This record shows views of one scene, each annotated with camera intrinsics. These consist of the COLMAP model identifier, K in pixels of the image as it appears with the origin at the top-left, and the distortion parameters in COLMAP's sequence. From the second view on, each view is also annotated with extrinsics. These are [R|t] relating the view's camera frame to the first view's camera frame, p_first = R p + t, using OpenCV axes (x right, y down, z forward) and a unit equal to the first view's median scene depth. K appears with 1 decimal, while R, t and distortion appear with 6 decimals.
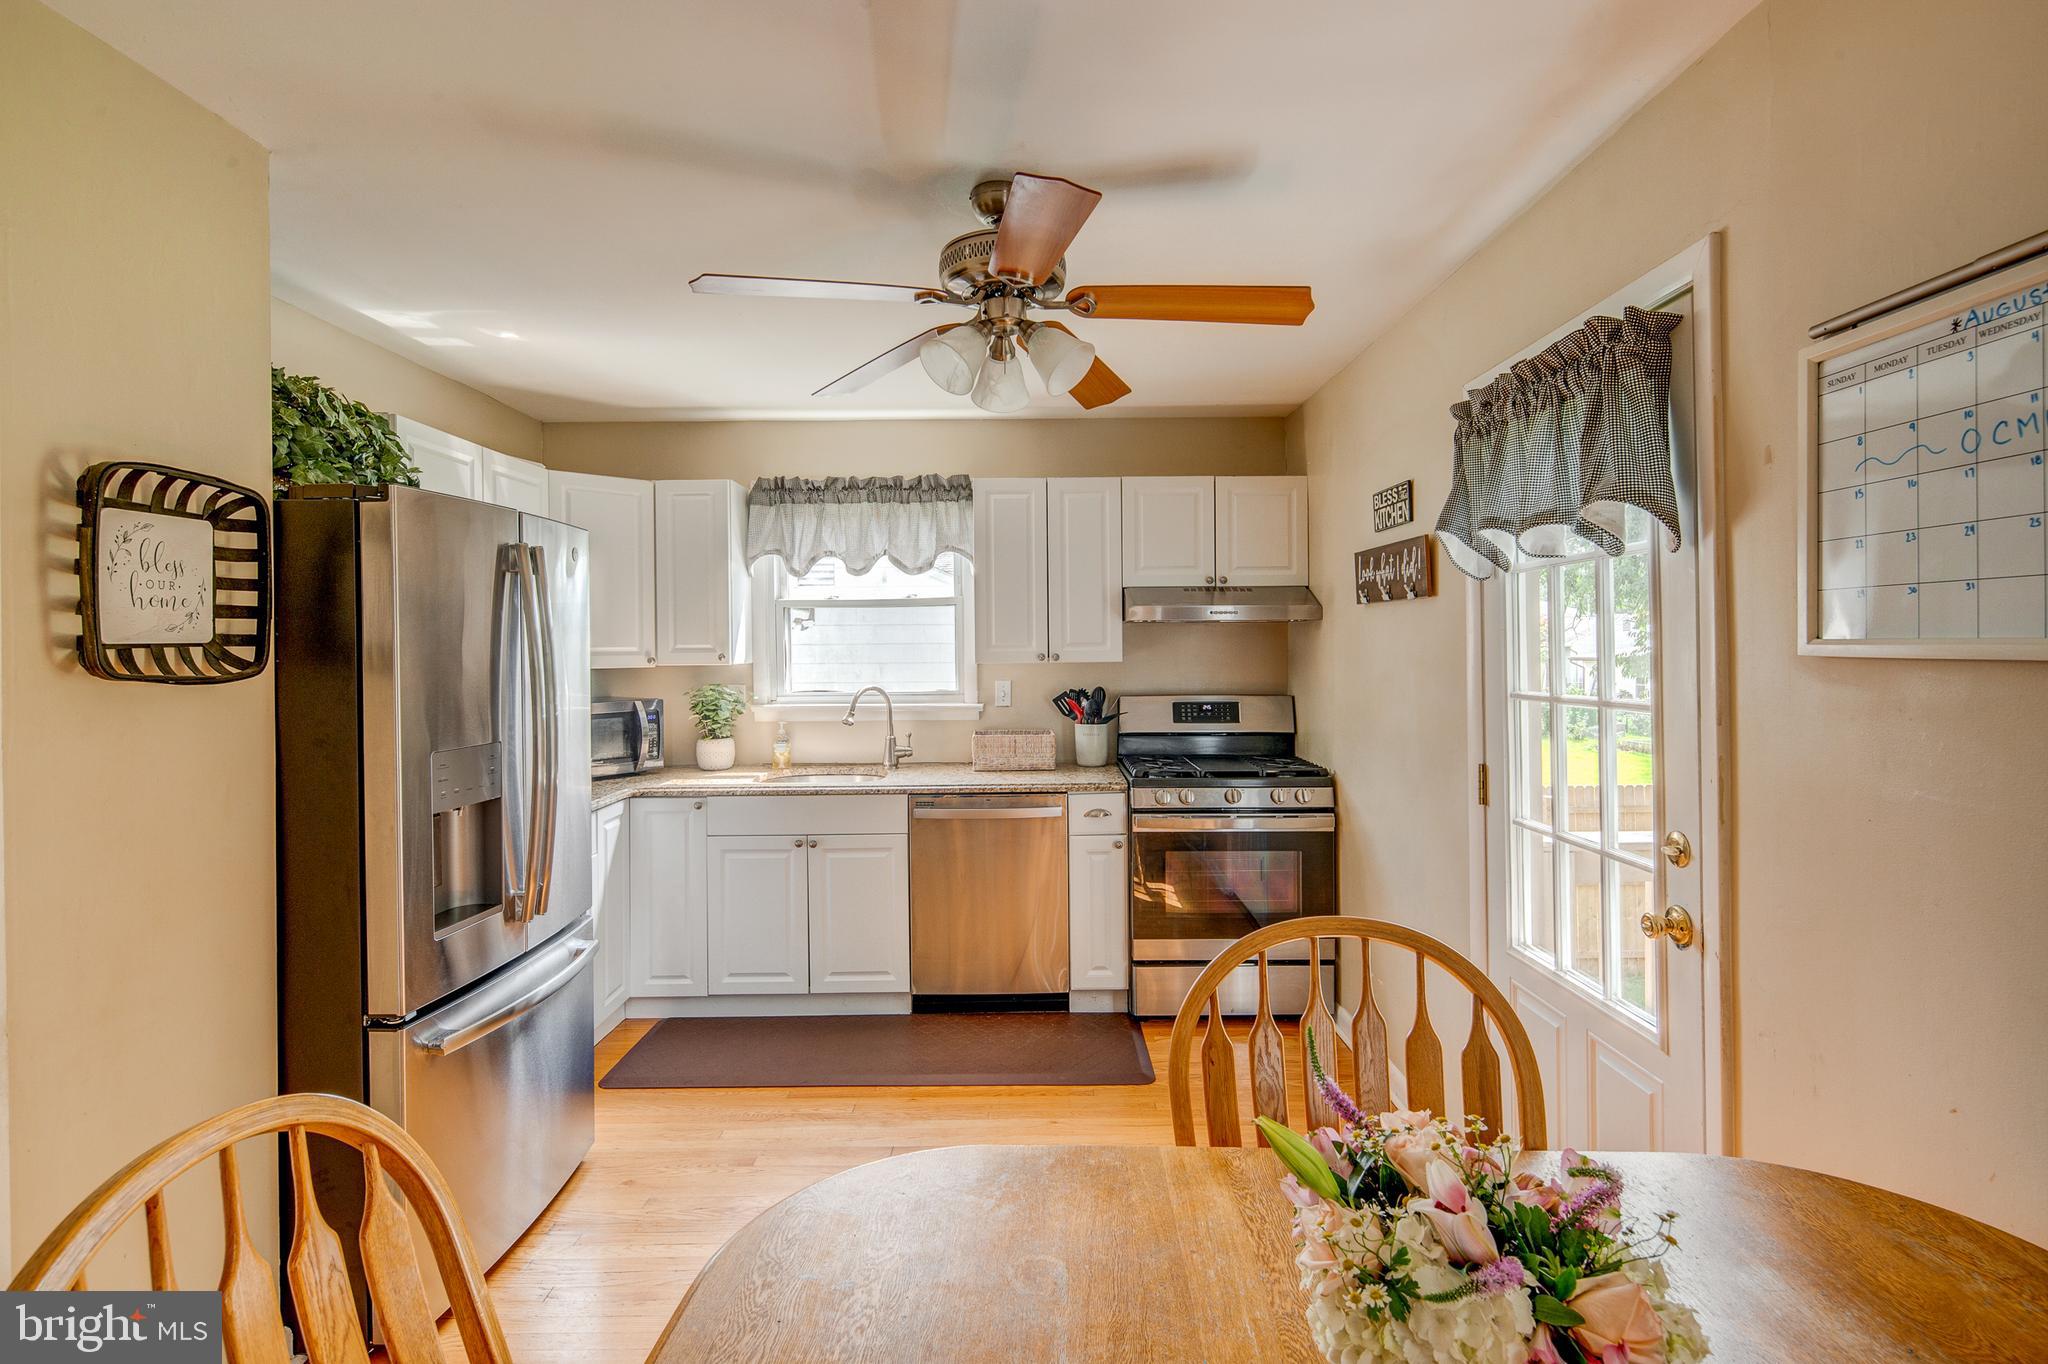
lens RADIAL K [[997.7, 0, 1027.5], [0, 997.7, 643.0], [0, 0, 1]] dist [0.003631, -0.002223]
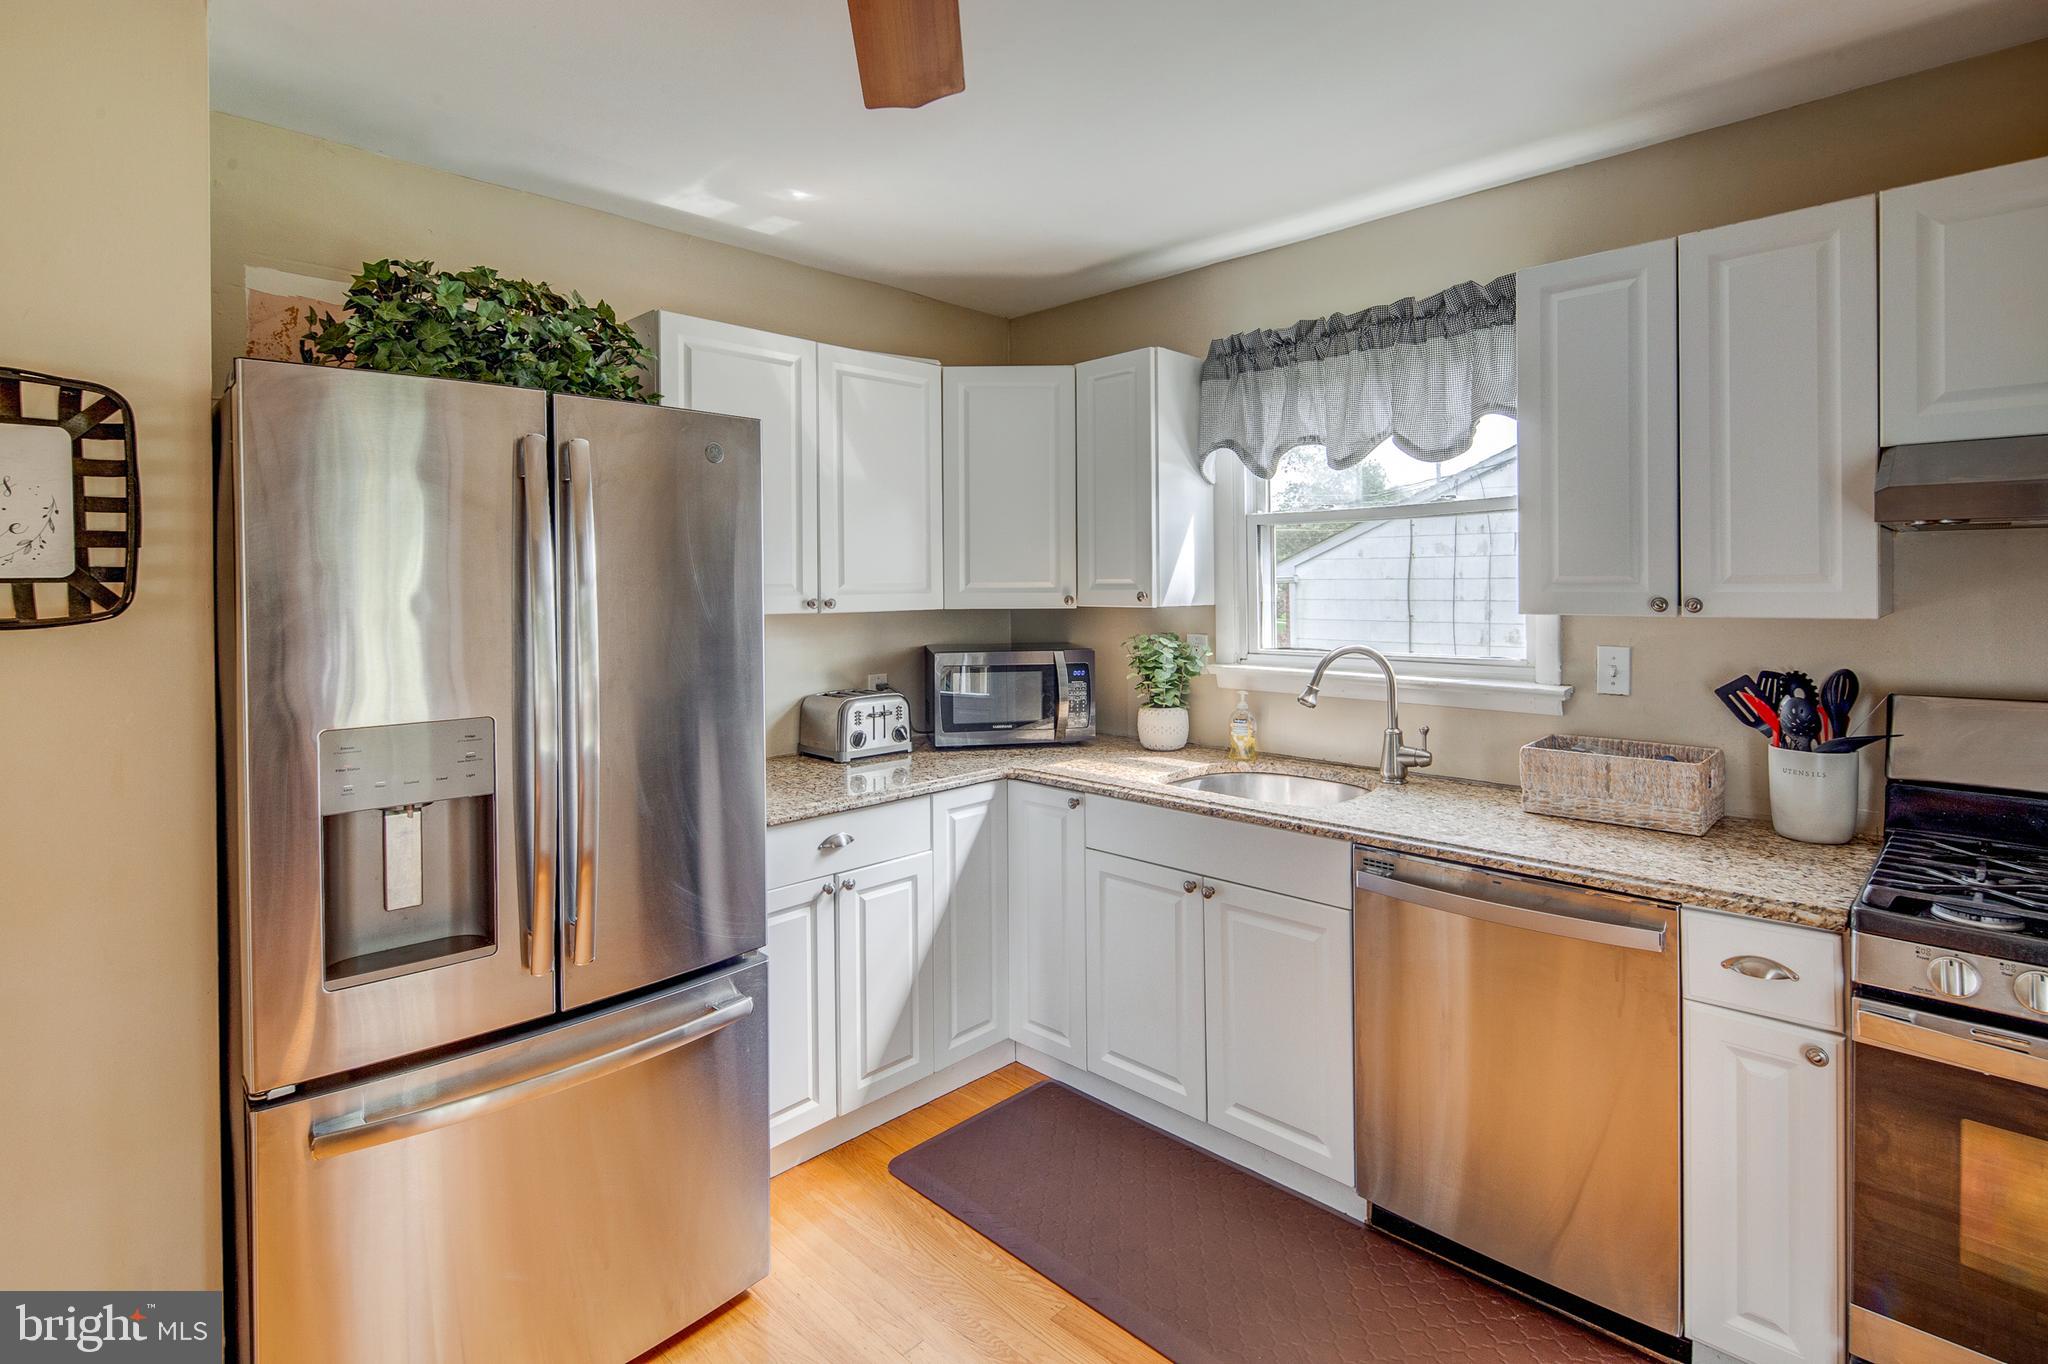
lens RADIAL K [[997.7, 0, 1018.8], [0, 997.7, 584.9], [0, 0, 1]] dist [0.003631, -0.002223]
pose [[0.711951, 0.004927, -0.702212, 0.129716], [0.000875, 0.999968, 0.007904, 0.000123], [0.702229, -0.006242, 0.711924, 0.412822]]
